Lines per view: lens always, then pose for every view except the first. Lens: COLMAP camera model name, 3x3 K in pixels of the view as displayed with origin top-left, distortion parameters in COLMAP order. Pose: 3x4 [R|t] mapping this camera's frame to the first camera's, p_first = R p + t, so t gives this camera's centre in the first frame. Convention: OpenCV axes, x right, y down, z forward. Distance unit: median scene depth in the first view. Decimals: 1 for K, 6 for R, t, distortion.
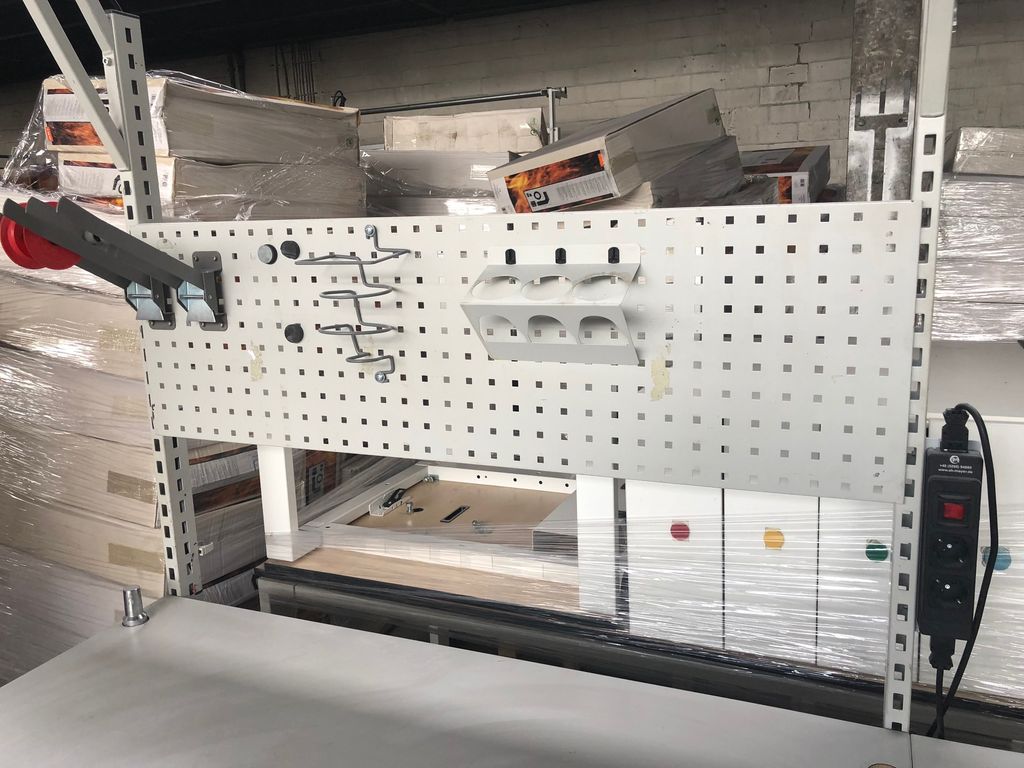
lens RADIAL K [[834.0, 0, 512.0], [0, 834.0, 384.0], [0, 0, 1]] dist [0.004775, 0.003881]
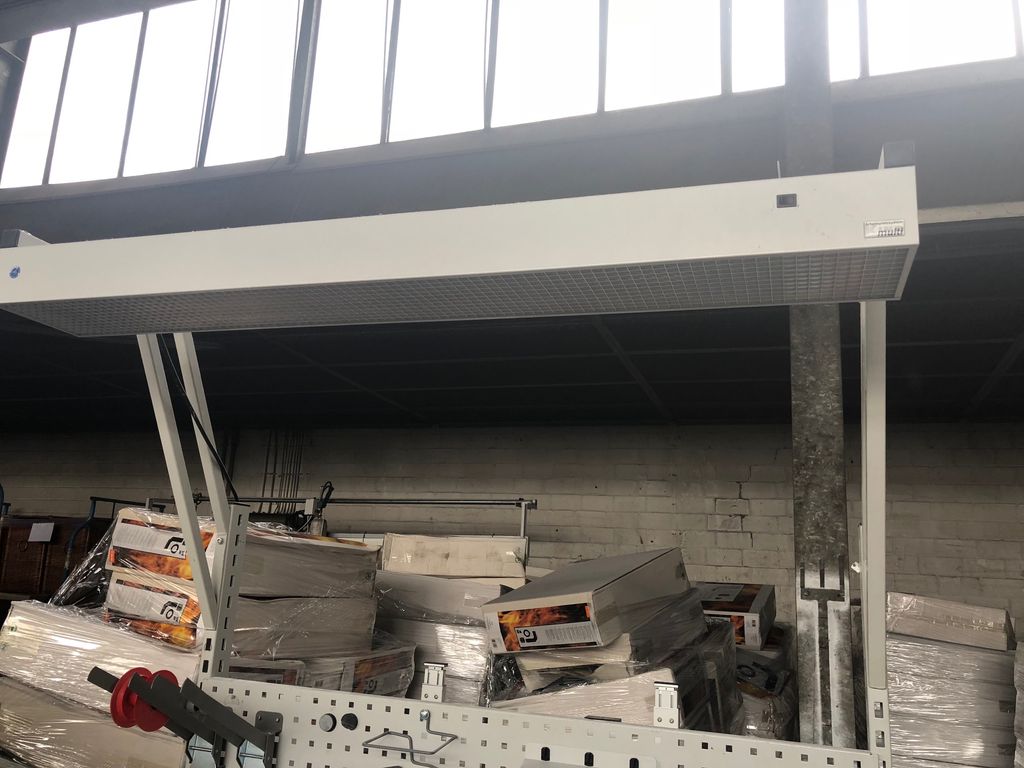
lens RADIAL K [[838.1, 0, 518.6], [0, 838.1, 373.6], [0, 0, 1]] dist [0.004401, 0.005255]
pose [[0.993012, 0.103628, 0.056458, -0.095091], [-0.069971, 0.902279, -0.425436, -0.075455], [-0.095028, 0.418513, 0.903226, -0.180660]]
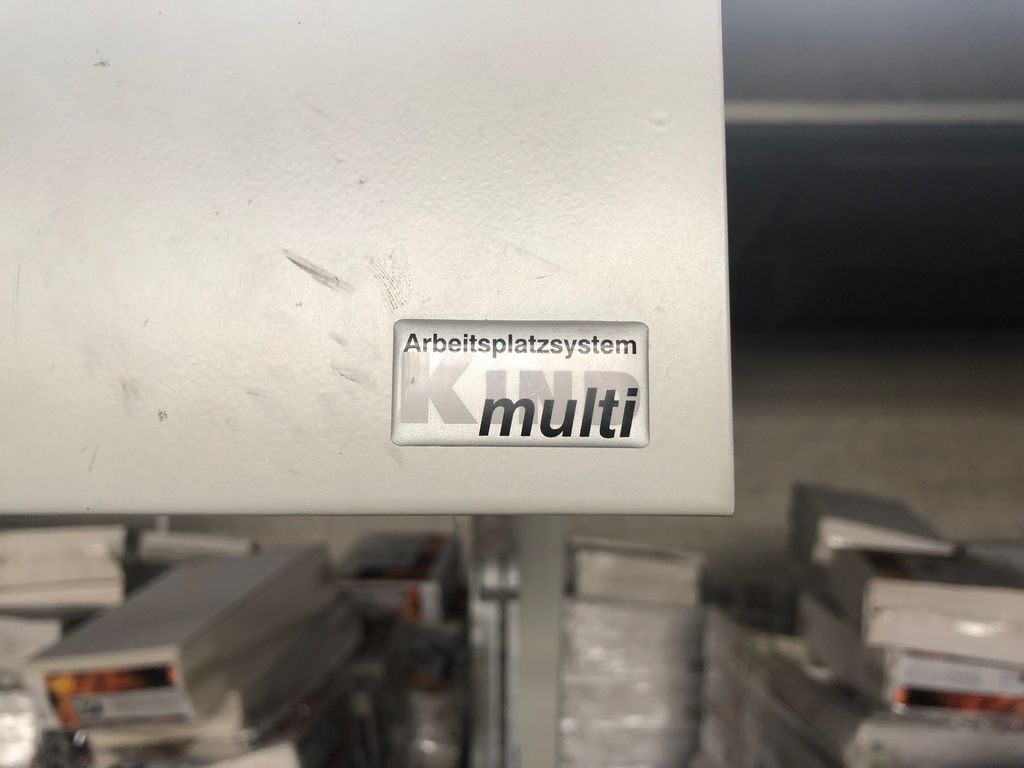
lens RADIAL K [[834.0, 0, 512.0], [0, 834.0, 384.0], [0, 0, 1]] dist [0.004775, 0.003881]
pose [[0.919489, 0.073367, 0.386209, 0.087186], [0.046167, 0.955479, -0.291425, -0.319110], [-0.390395, 0.285792, 0.875165, 0.133118]]
